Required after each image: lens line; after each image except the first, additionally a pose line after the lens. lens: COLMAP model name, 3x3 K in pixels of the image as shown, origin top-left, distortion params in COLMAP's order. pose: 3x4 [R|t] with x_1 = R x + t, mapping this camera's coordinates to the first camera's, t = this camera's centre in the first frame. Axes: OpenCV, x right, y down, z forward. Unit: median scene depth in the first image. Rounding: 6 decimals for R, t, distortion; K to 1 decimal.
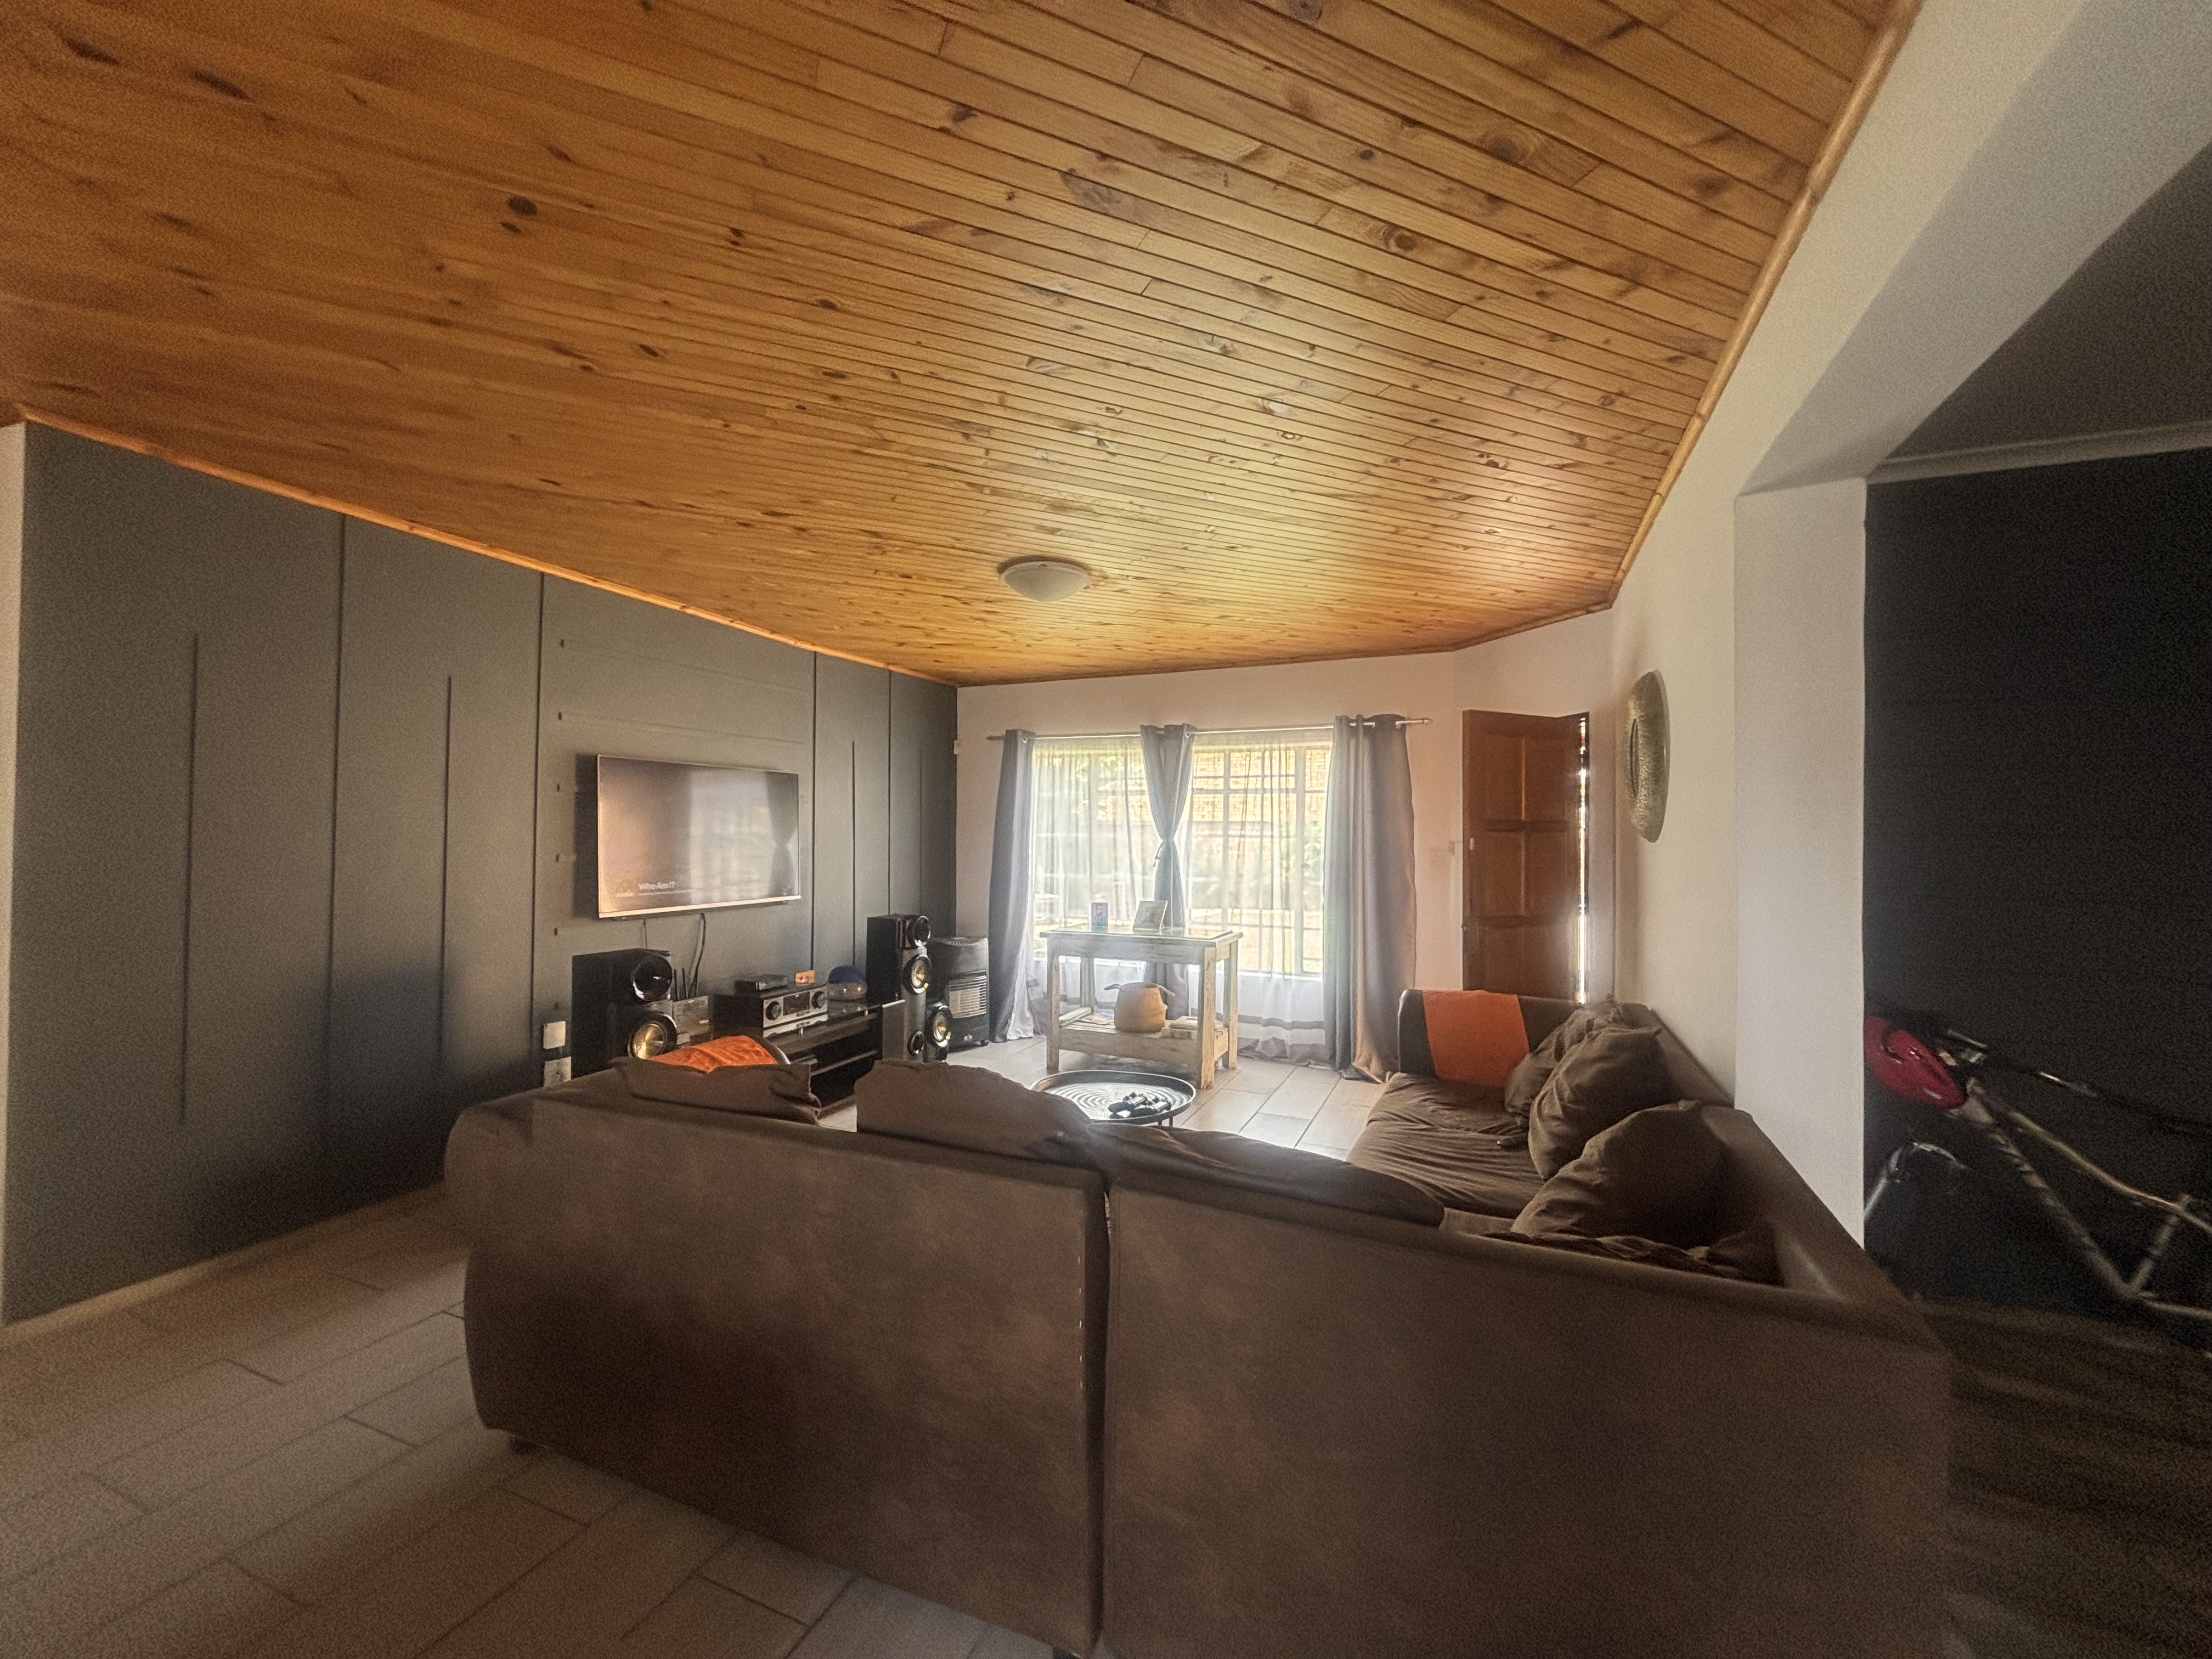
lens RADIAL K [[884.9, 0, 1110.7], [0, 884.9, 823.9], [0, 0, 1]] dist [0.001198, -0.000744]
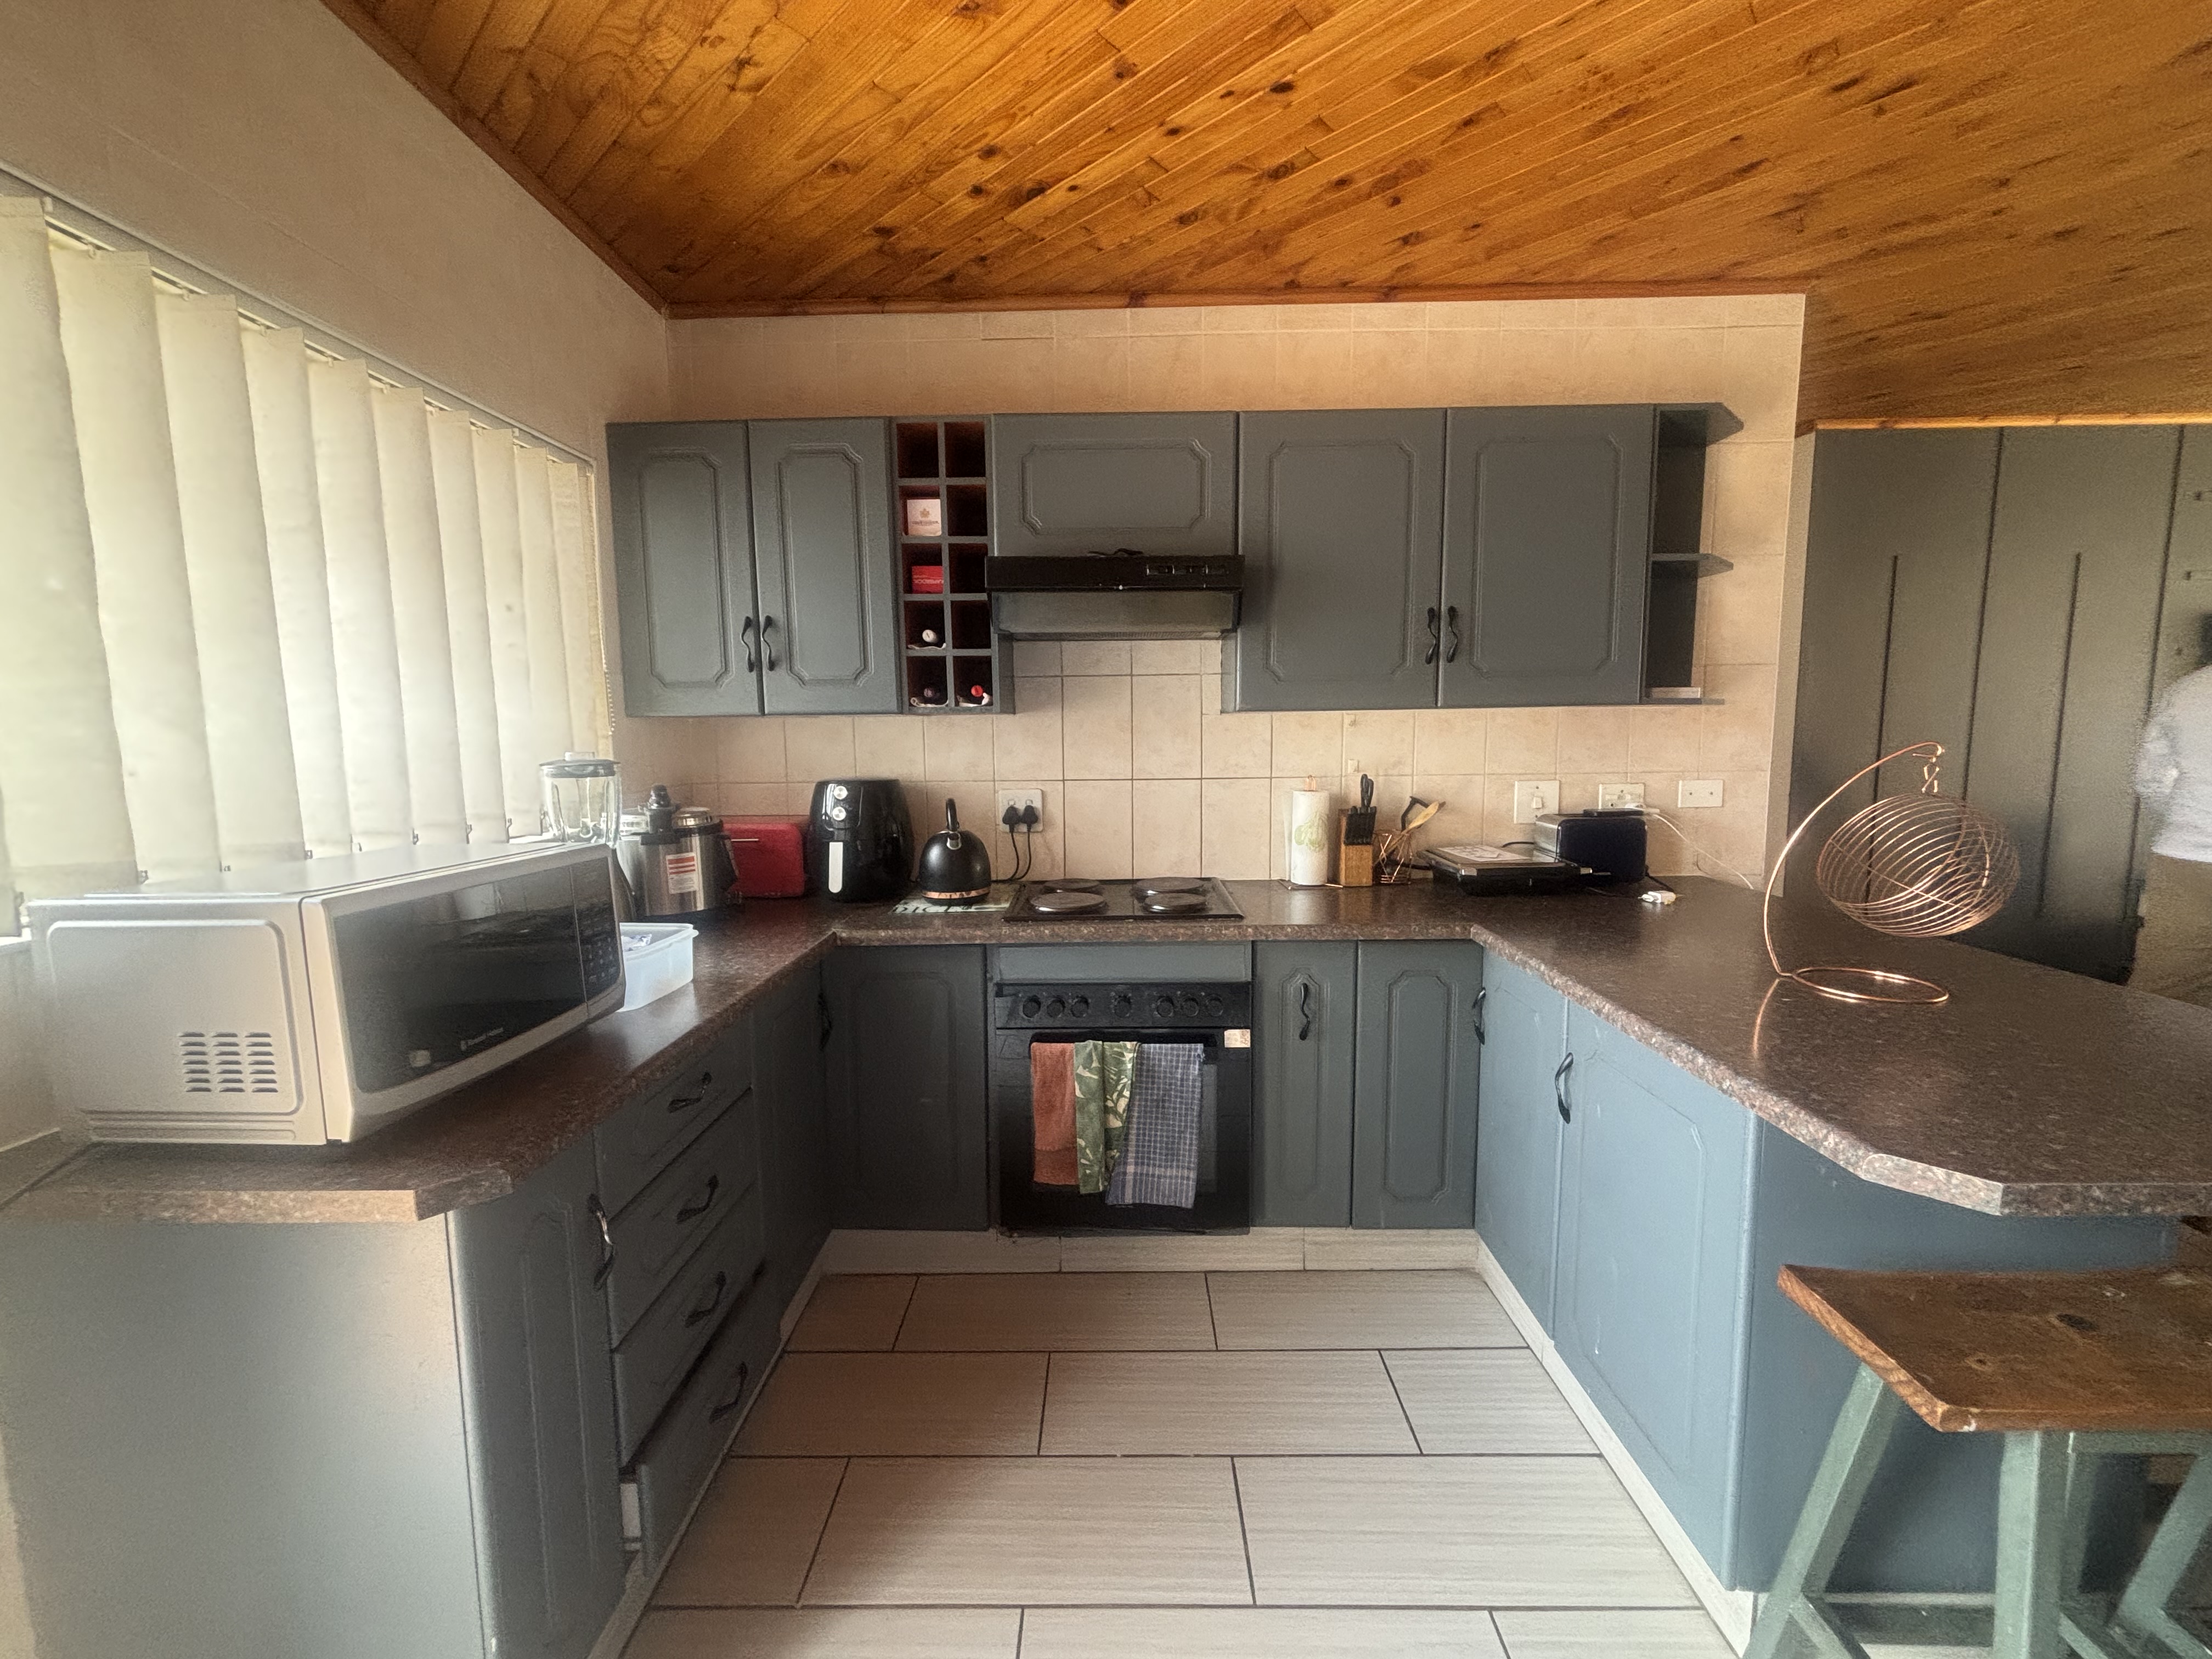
lens RADIAL K [[884.9, 0, 1110.7], [0, 884.9, 823.9], [0, 0, 1]] dist [0.001198, -0.000744]
pose [[0.389312, 0.082187, -0.917432, -0.311959], [0.042211, 0.993373, 0.106902, -0.013500], [0.920138, -0.080344, 0.383263, -0.787204]]
